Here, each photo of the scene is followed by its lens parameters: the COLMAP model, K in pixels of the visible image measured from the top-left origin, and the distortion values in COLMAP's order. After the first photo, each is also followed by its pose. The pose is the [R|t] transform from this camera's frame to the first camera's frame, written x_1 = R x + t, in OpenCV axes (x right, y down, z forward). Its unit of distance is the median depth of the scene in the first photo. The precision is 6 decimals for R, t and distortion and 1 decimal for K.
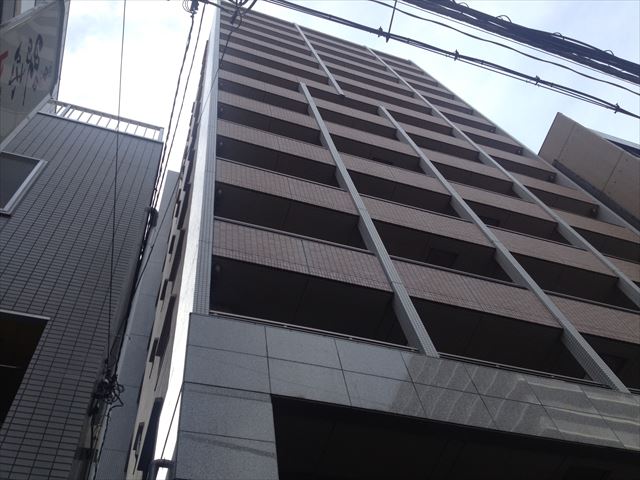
lens RADIAL K [[615.4, 0, 329.1], [0, 615.4, 235.3], [0, 0, 1]] dist [0.210279, -0.474490]
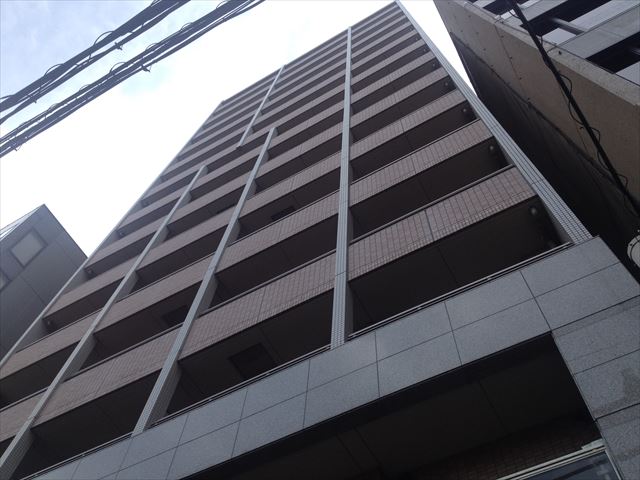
lens RADIAL K [[615.4, 0, 329.1], [0, 615.4, 235.3], [0, 0, 1]] dist [0.210279, -0.474490]
pose [[0.662223, -0.572883, -0.482977, 0.517637], [0.598296, 0.792319, -0.119470, 0.115368], [0.451114, -0.209847, 0.867445, 0.118903]]
